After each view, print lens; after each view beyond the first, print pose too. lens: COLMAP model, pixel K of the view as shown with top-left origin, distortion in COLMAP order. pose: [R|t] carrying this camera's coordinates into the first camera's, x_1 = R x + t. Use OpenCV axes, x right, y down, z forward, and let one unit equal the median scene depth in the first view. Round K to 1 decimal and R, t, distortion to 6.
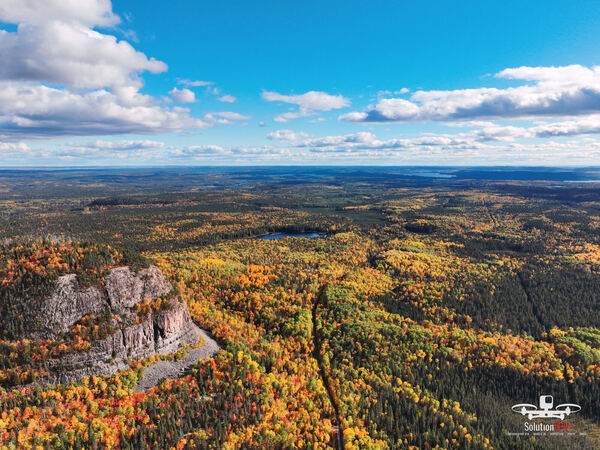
lens RADIAL K [[476.3, 0, 300.4], [0, 476.3, 226.6], [0, 0, 1]] dist [0.007197, -0.007741]
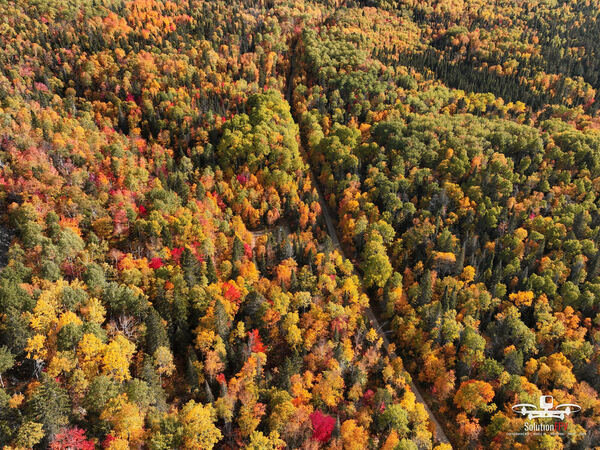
lens RADIAL K [[476.3, 0, 300.9], [0, 476.3, 227.2], [0, 0, 1]] dist [0.007197, -0.007741]
pose [[0.988504, -0.073378, 0.132192, -0.030745], [0.008131, 0.898867, 0.438146, 0.117912], [-0.150974, -0.432034, 0.889131, 0.680616]]
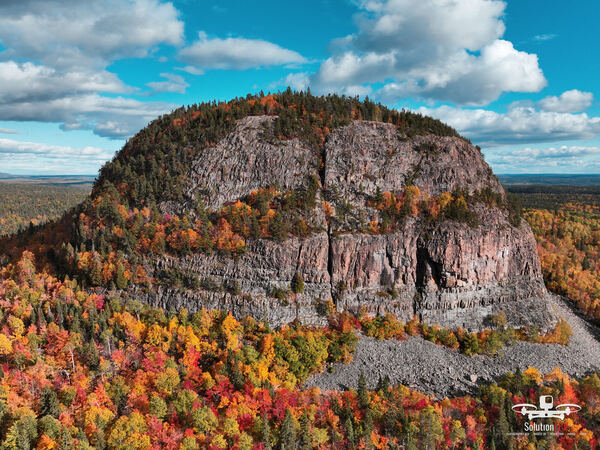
lens RADIAL K [[476.3, 0, 301.4], [0, 476.3, 226.4], [0, 0, 1]] dist [0.007197, -0.007741]
pose [[0.662822, 0.089352, -0.743427, -0.054867], [-0.100779, 0.994466, 0.029672, 0.142477], [0.741964, 0.055254, 0.668159, 0.499680]]
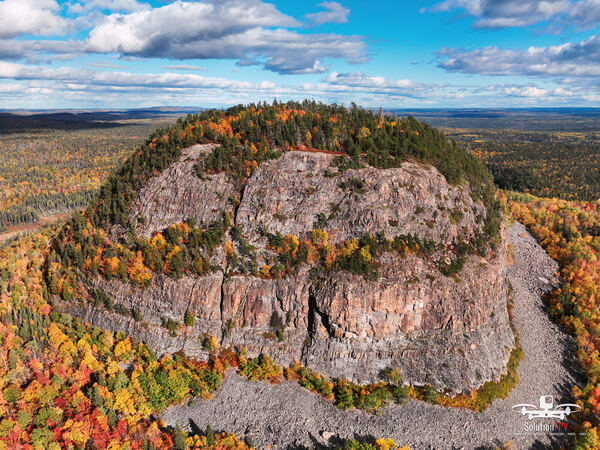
lens RADIAL K [[476.3, 0, 301.2], [0, 476.3, 225.5], [0, 0, 1]] dist [0.007197, -0.007741]
pose [[0.372607, 0.231470, -0.898658, 0.035447], [-0.123336, 0.972154, 0.199262, 0.050825], [0.919757, 0.036590, 0.390780, 0.636557]]
